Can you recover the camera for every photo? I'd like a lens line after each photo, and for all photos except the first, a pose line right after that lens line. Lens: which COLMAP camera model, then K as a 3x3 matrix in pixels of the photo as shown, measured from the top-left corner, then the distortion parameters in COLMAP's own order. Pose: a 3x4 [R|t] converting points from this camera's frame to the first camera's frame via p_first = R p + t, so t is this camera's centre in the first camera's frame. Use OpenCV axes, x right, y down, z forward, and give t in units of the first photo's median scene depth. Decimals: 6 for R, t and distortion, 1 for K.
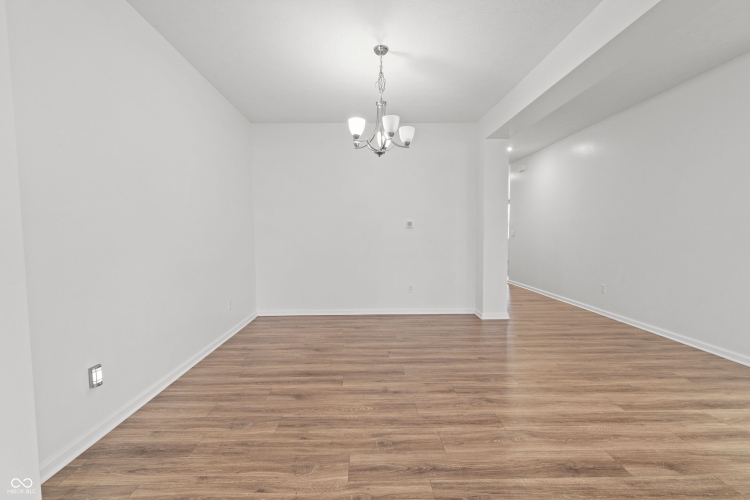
lens RADIAL K [[328.0, 0, 375.0], [0, 328.0, 250.0], [0, 0, 1]] dist [0.000126, -0.000232]
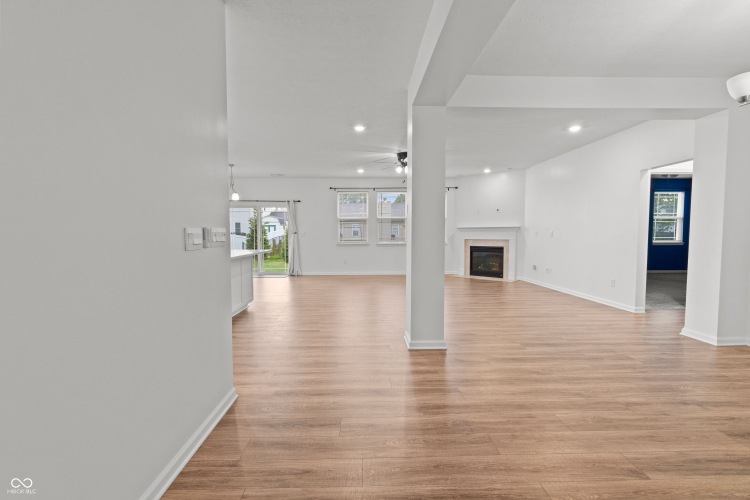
lens RADIAL K [[328.0, 0, 375.0], [0, 328.0, 250.0], [0, 0, 1]] dist [0.000126, -0.000232]
pose [[-0.999954, 0.008384, -0.004605, 0.931105], [0.007862, 0.994593, 0.103548, -0.099843], [0.005448, 0.103508, -0.994614, 1.852987]]
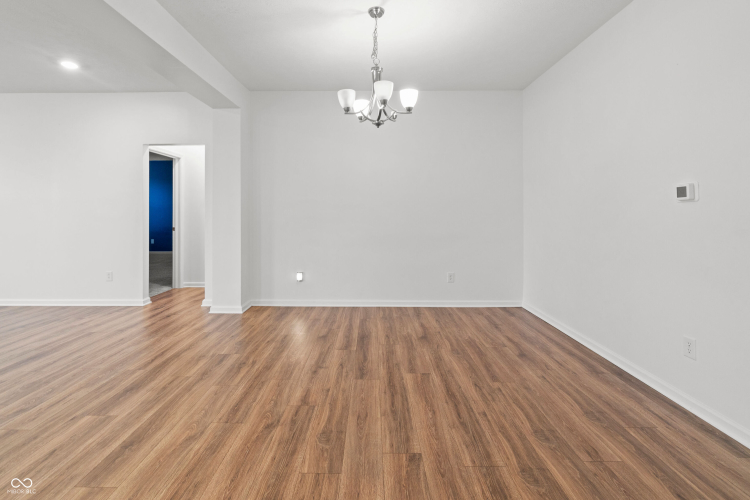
lens RADIAL K [[335.9, 0, 362.5], [0, 335.9, 218.7], [0, 0, 1]] dist [-0.000849, -0.000926]
pose [[-0.047691, 0.021565, -0.998629, 1.063928], [-0.050161, 0.998454, 0.023956, -0.067058], [0.997602, 0.051235, -0.046535, 1.157071]]
